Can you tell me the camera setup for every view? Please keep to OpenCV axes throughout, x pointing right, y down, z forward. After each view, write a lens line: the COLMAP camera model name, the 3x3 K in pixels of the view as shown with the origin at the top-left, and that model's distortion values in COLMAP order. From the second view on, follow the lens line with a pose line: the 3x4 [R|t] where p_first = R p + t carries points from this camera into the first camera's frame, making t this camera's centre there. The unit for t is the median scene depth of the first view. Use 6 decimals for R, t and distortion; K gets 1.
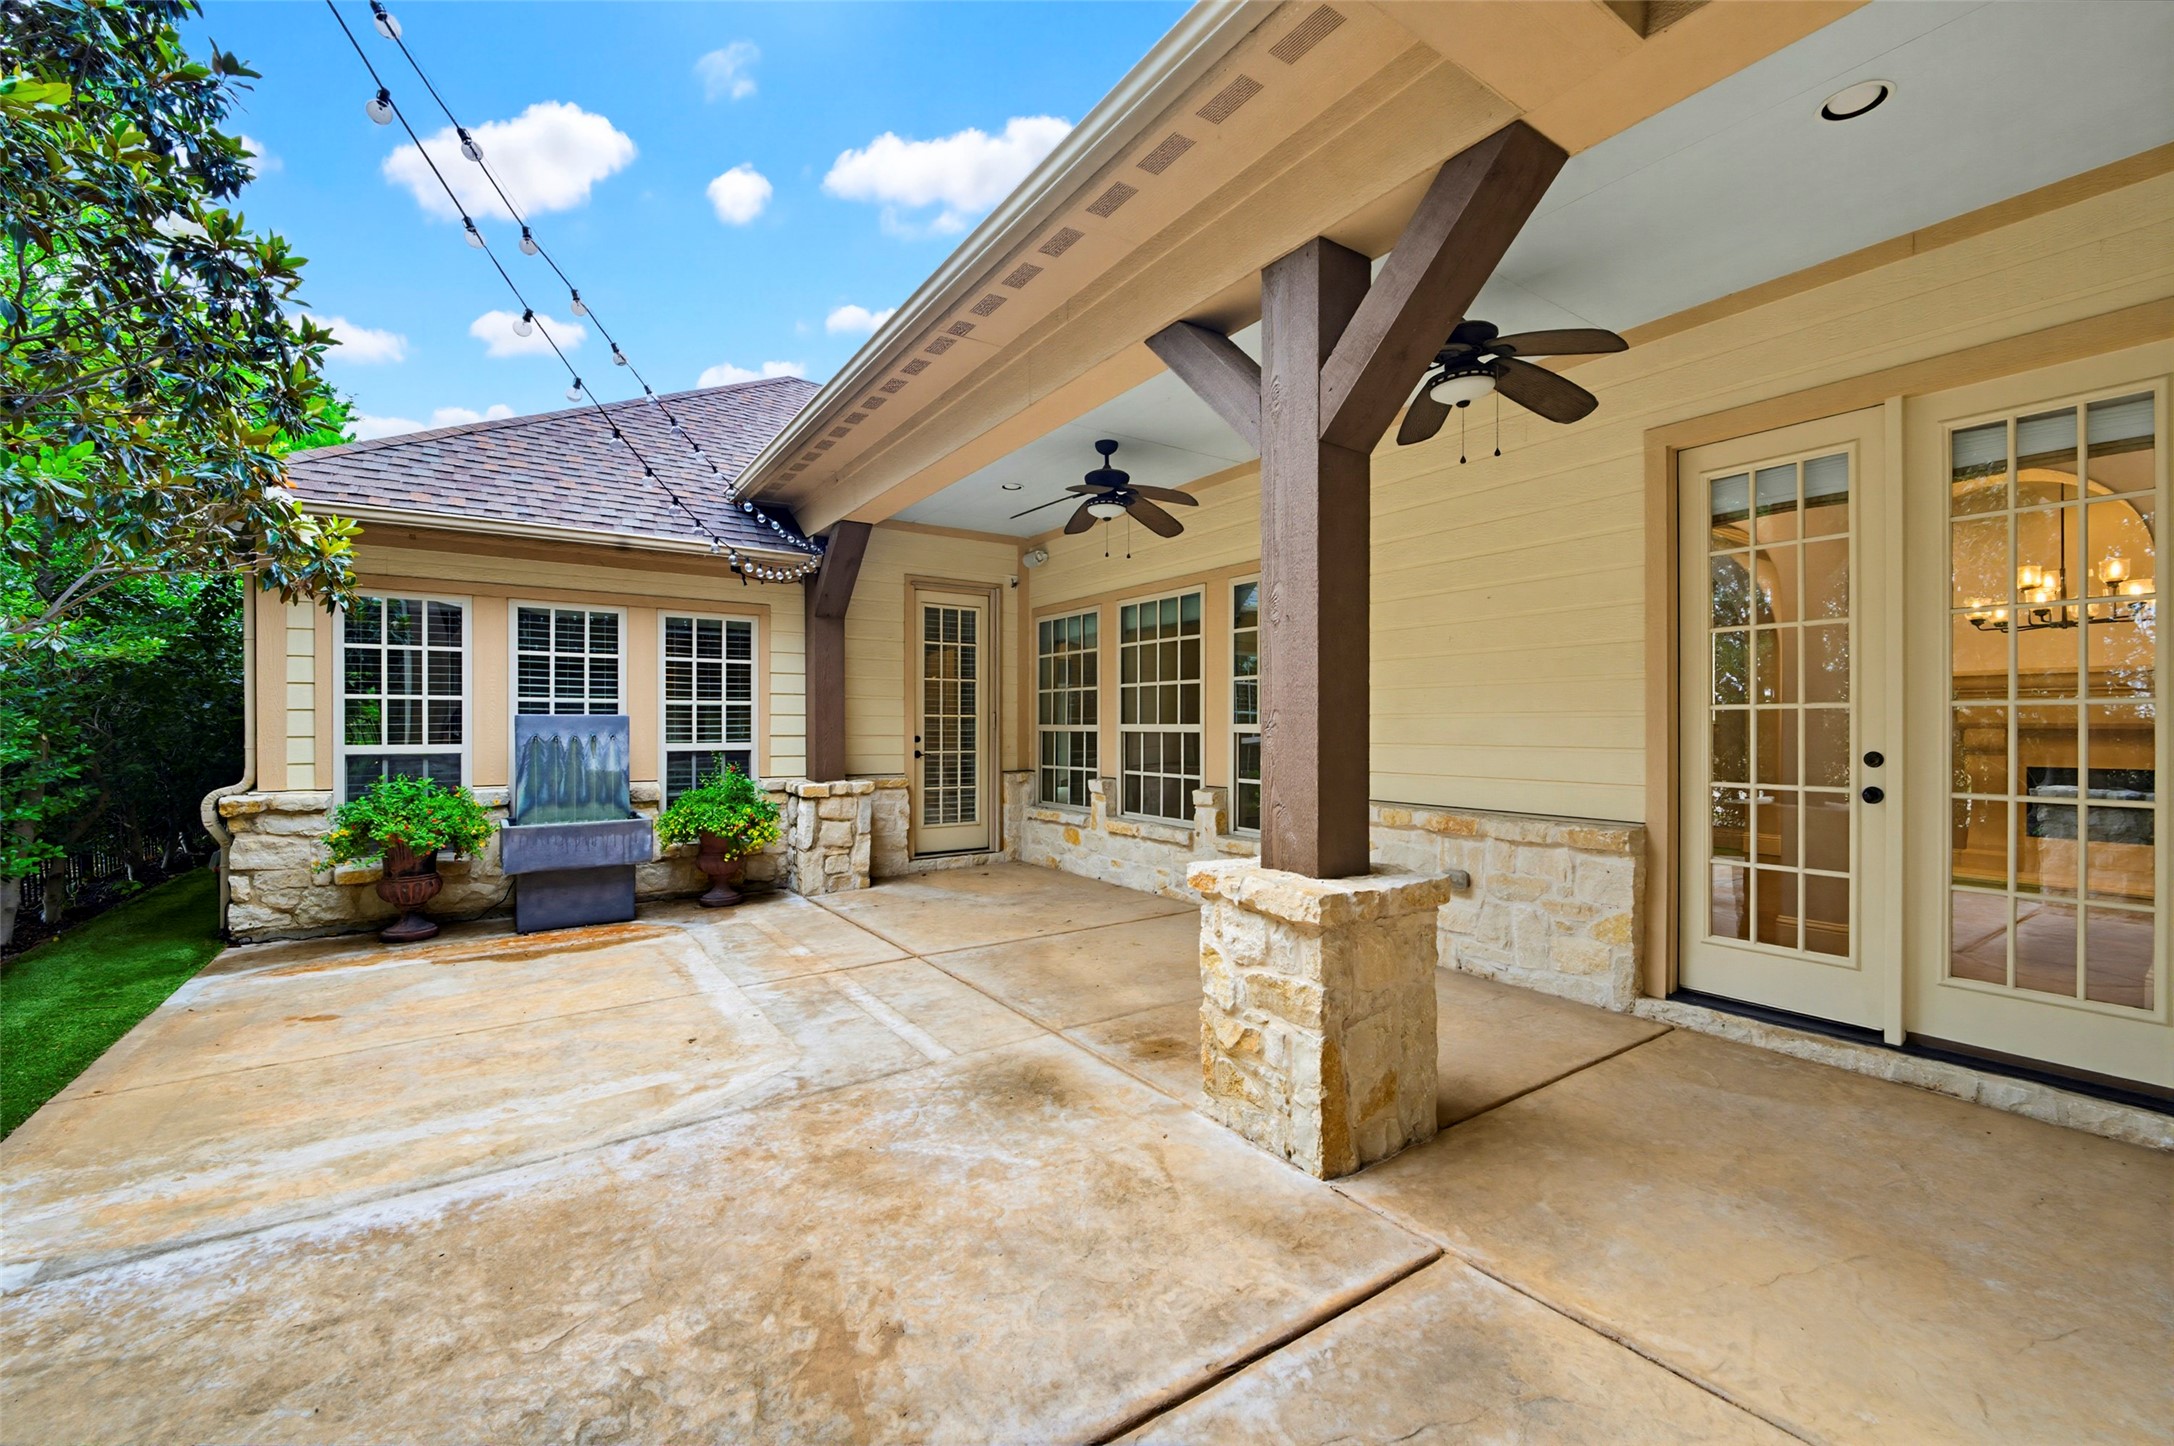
lens RADIAL K [[869.5, 0, 1099.7], [0, 869.5, 719.1], [0, 0, 1]] dist [-0.019962, -0.000155]
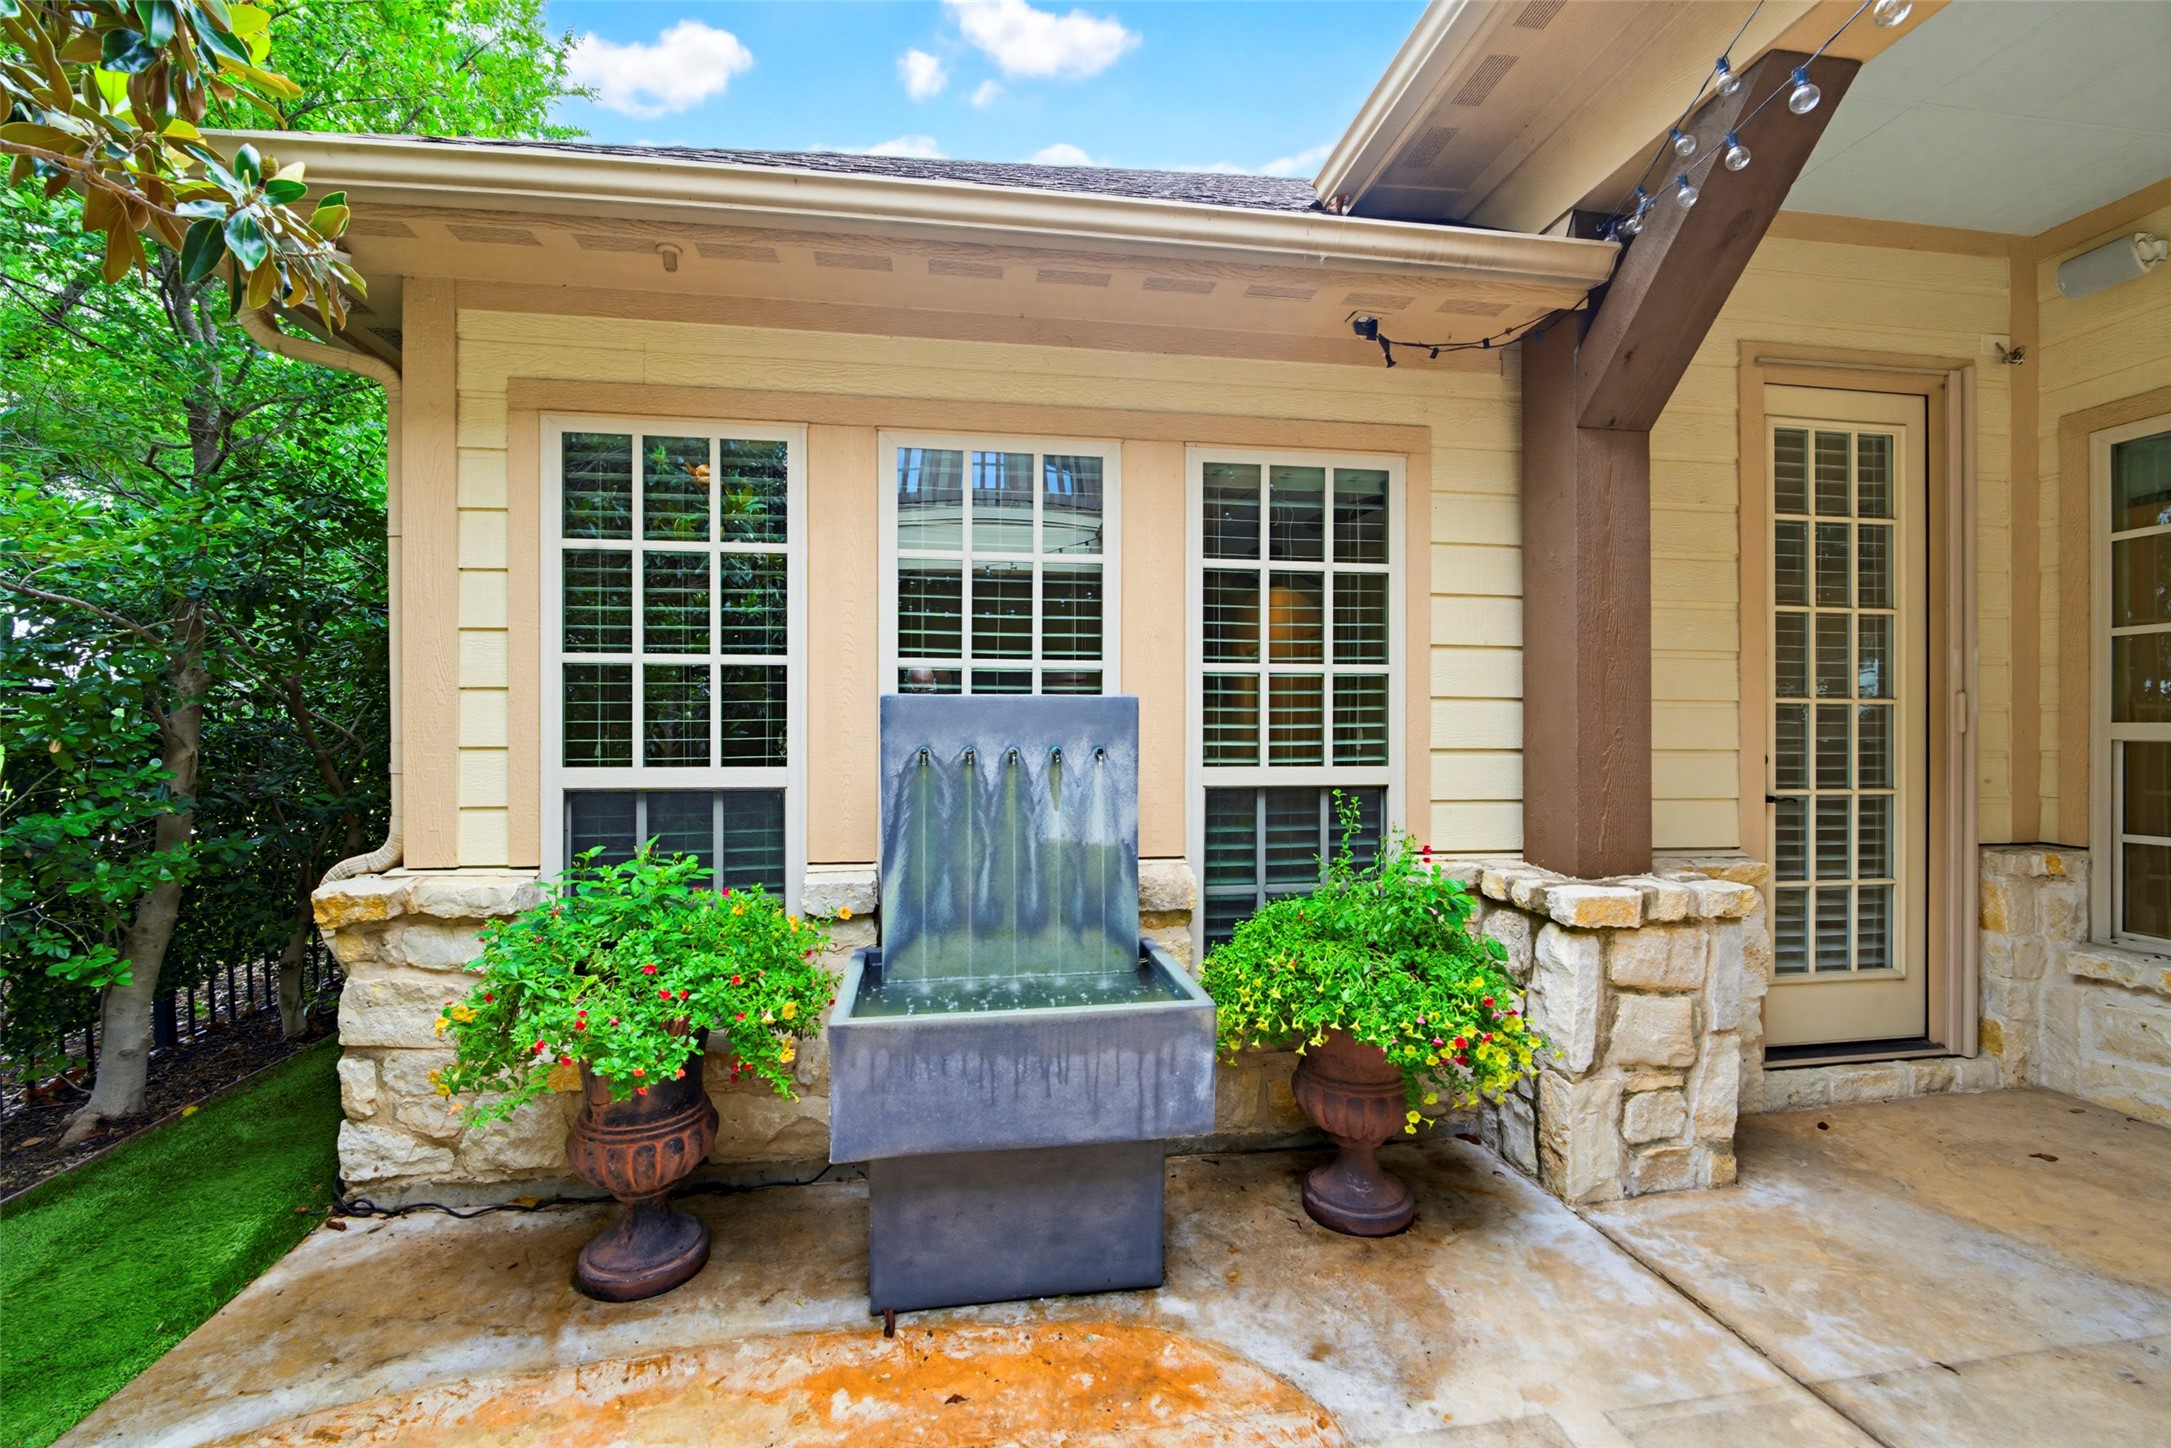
lens RADIAL K [[904.6, 0, 1074.3], [0, 904.6, 697.1], [0, 0, 1]] dist [-0.009574, -0.000093]
pose [[0.888827, -0.015517, -0.457980, -0.385607], [0.002386, 0.999570, -0.029235, 0.007270], [0.458236, 0.024892, 0.888482, 0.631885]]
